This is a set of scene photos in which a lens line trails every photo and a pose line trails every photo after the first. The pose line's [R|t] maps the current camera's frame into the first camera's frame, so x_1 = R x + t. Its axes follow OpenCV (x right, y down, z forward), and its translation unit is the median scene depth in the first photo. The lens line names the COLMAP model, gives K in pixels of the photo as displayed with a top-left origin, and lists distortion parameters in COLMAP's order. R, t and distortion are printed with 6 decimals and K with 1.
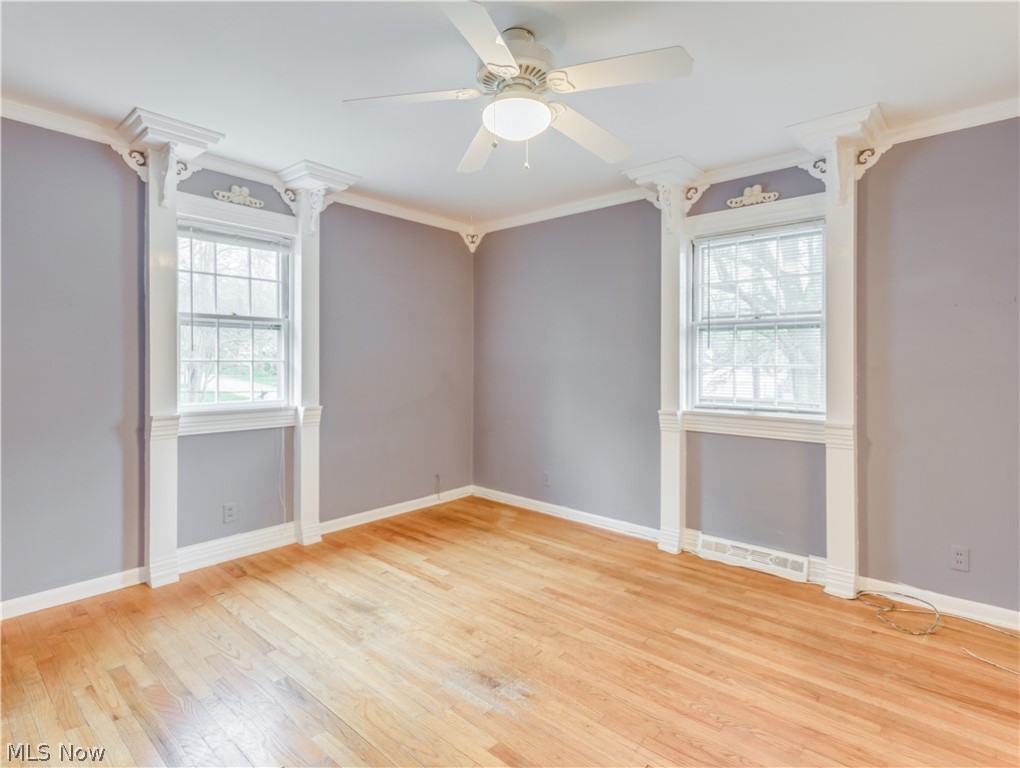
lens RADIAL K [[518.8, 0, 511.3], [0, 518.8, 374.1], [0, 0, 1]] dist [-0.002006, -0.000138]
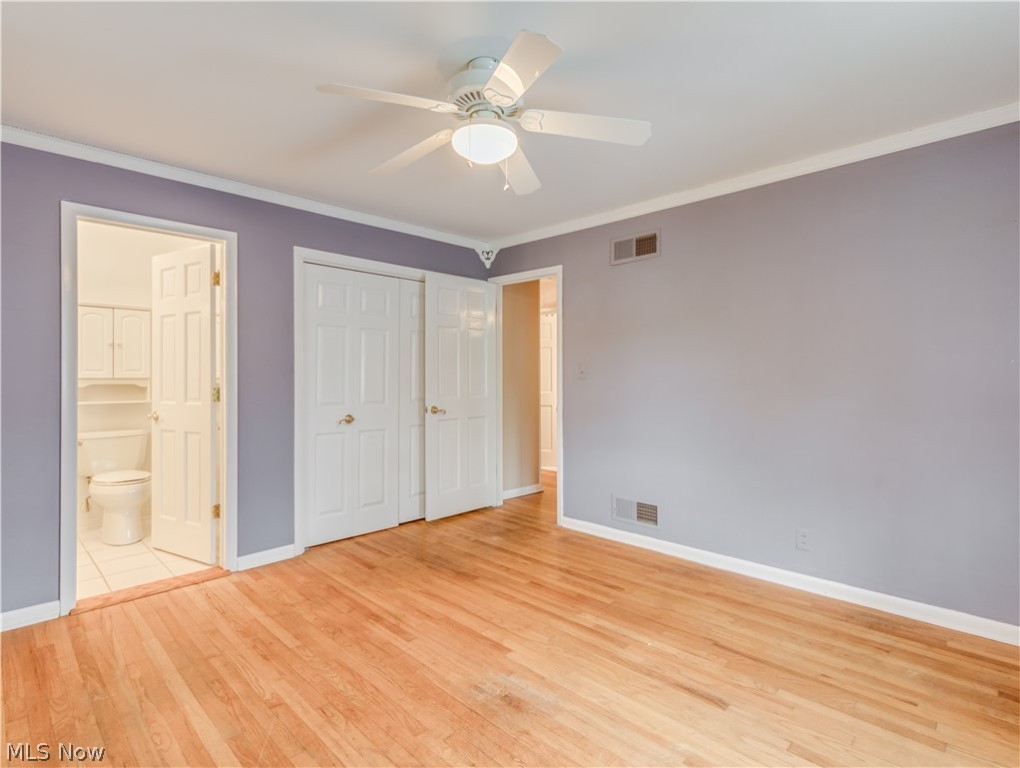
lens RADIAL K [[518.8, 0, 509.0], [0, 518.8, 380.2], [0, 0, 1]] dist [-0.002006, -0.000138]
pose [[-0.998314, -0.000968, 0.058037, -0.097866], [0.000325, 0.999752, 0.022249, -0.039779], [-0.058044, 0.022230, -0.998066, 2.016124]]
